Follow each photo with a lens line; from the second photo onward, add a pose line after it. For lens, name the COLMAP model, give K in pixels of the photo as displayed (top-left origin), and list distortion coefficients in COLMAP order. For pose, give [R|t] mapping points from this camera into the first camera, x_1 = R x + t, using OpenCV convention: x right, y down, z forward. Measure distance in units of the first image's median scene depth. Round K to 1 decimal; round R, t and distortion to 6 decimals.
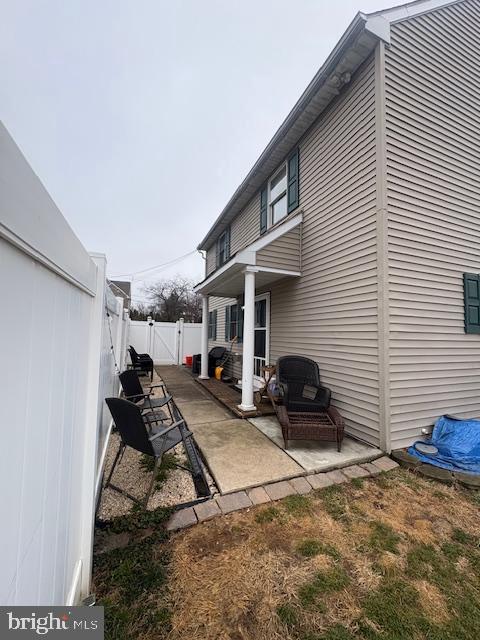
lens RADIAL K [[254.1, 0, 240.0], [0, 254.1, 320.0], [0, 0, 1]] dist [0.001979, -0.000263]
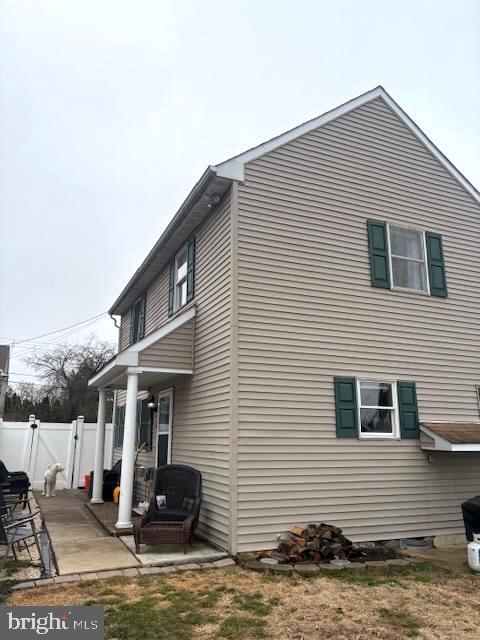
lens RADIAL K [[483.8, 0, 237.1], [0, 483.8, 321.8], [0, 0, 1]] dist [0.013100, -0.004374]
pose [[0.999473, -0.008009, 0.031446, 0.306821], [0.013394, 0.984482, -0.174976, -0.047774], [-0.029556, 0.175305, 0.984070, -0.666223]]
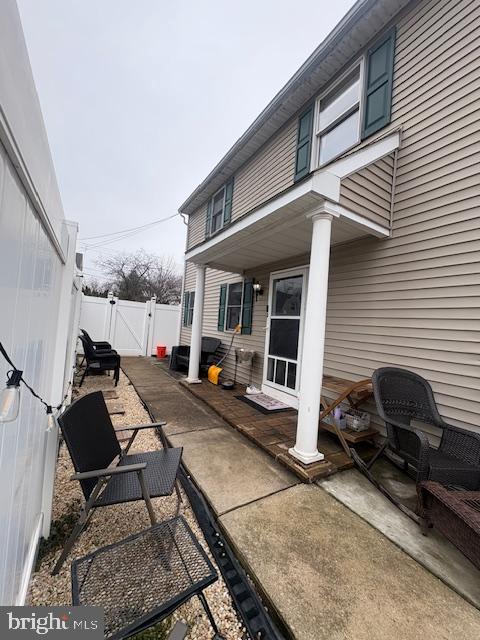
lens RADIAL K [[254.1, 0, 240.0], [0, 254.1, 320.0], [0, 0, 1]] dist [0.001979, -0.000263]
pose [[0.986055, 0.059005, 0.155608, -0.182418], [-0.066389, 0.996880, 0.042687, 0.024195], [-0.152604, -0.052422, 0.986896, 0.387464]]
